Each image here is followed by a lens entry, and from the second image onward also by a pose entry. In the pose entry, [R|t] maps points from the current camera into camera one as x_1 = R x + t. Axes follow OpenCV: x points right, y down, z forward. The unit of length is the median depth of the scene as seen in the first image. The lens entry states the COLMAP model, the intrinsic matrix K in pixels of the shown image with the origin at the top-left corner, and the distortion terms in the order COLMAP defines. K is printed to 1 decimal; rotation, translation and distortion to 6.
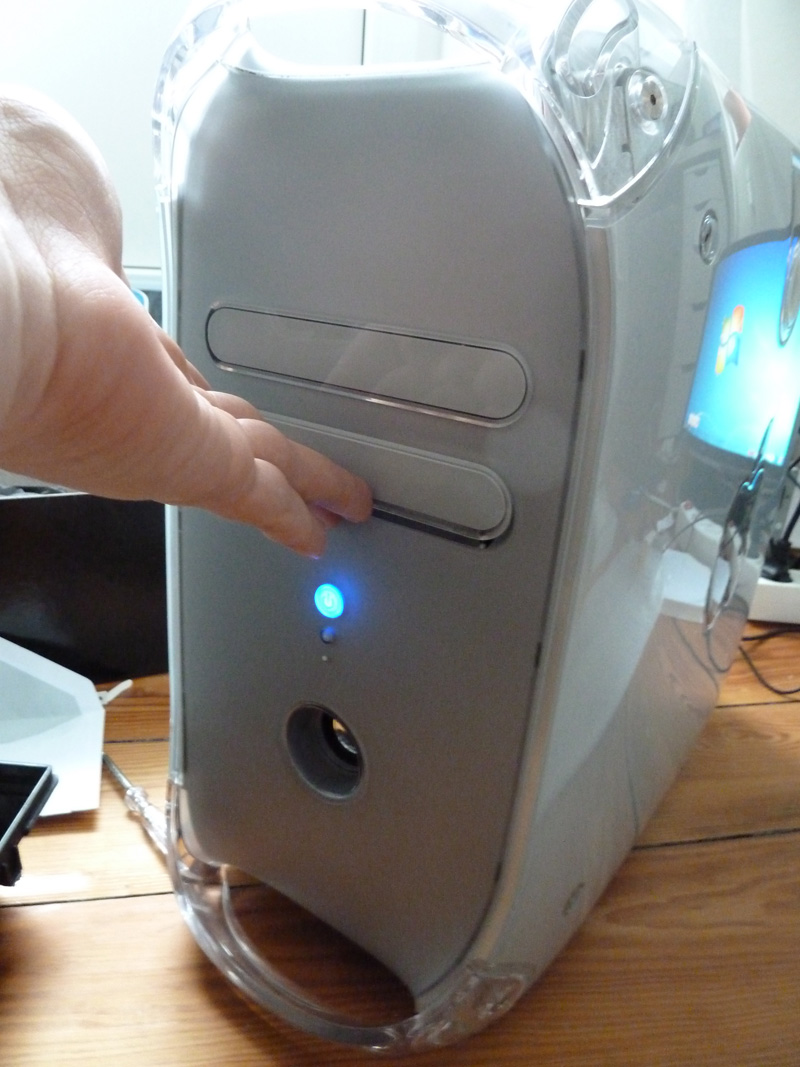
lens RADIAL K [[804.9, 0, 397.1], [0, 804.9, 528.5], [0, 0, 1]] dist [-0.038346, -0.002484]
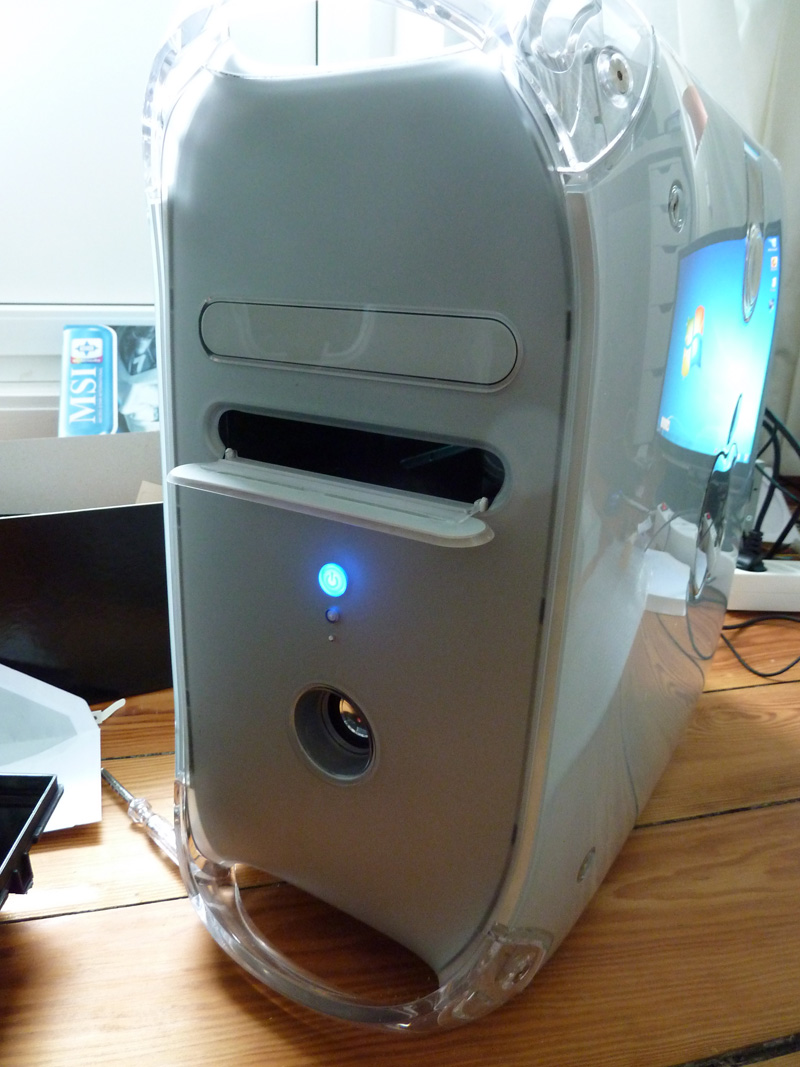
lens RADIAL K [[804.9, 0, 397.4], [0, 804.9, 528.2], [0, 0, 1]] dist [-0.038346, -0.002484]
pose [[0.997811, -0.054111, 0.038016, -0.032720], [0.055651, 0.997620, -0.040702, 0.061129], [-0.035723, 0.042729, 0.998448, -0.025801]]
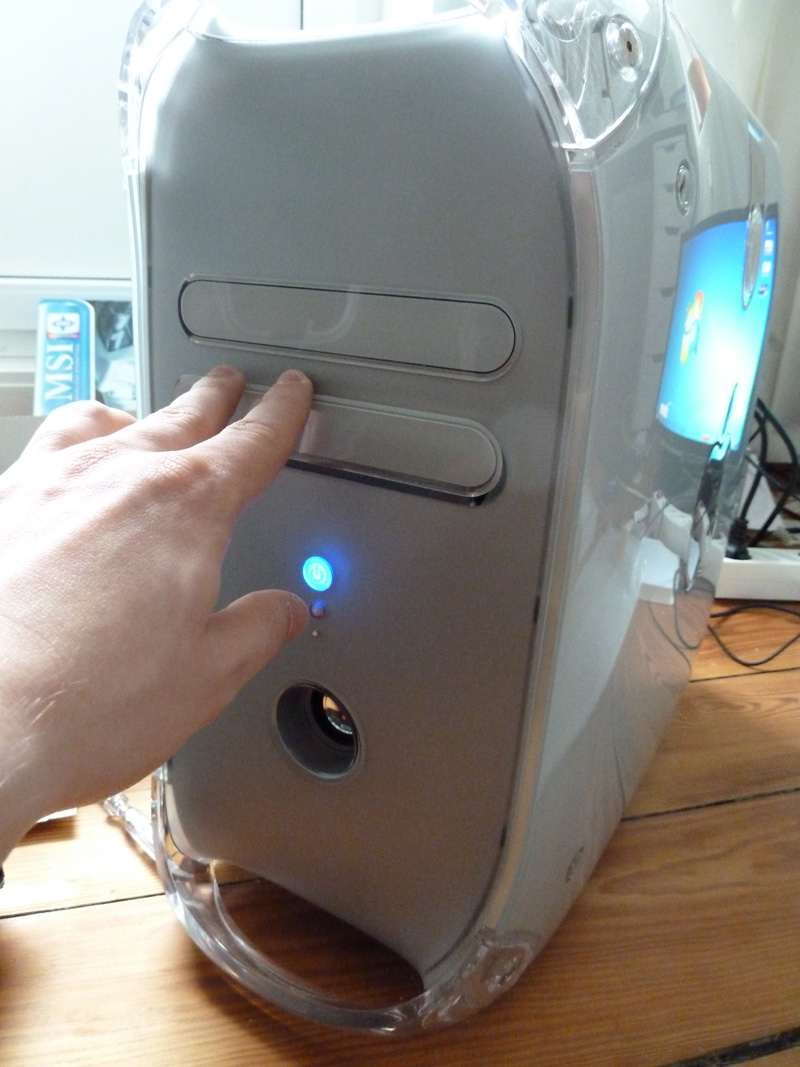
lens RADIAL K [[804.9, 0, 398.0], [0, 804.9, 527.5], [0, 0, 1]] dist [-0.038346, -0.002484]
pose [[0.997034, -0.046186, 0.061558, -0.038466], [0.047184, 0.998776, -0.014858, 0.045864], [-0.060796, 0.017718, 0.997993, 0.009044]]
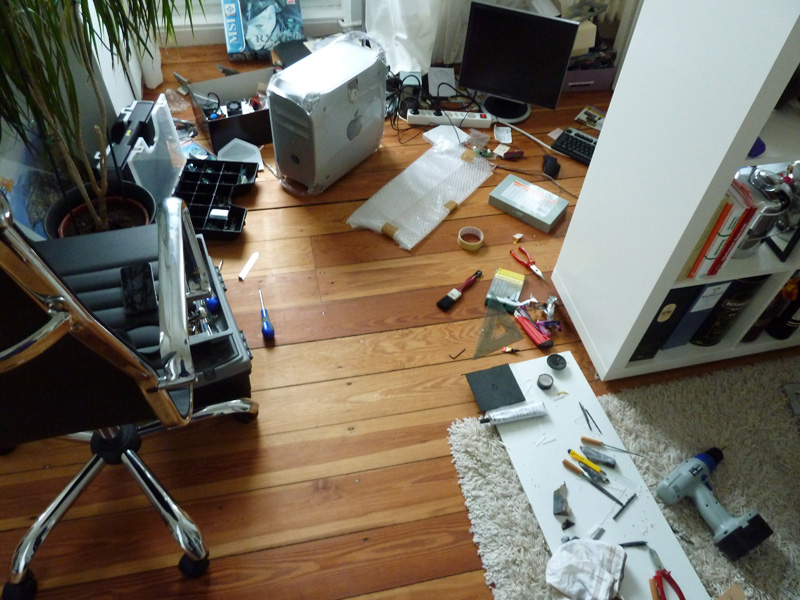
lens RADIAL K [[603.5, 0, 401.2], [0, 603.5, 300.8], [0, 0, 1]] dist [-0.038346, -0.002484]
pose [[0.999579, -0.011376, -0.026675, 1.051593], [0.023267, 0.863669, 0.503523, -1.425928], [0.017310, -0.503931, 0.863570, -4.615751]]
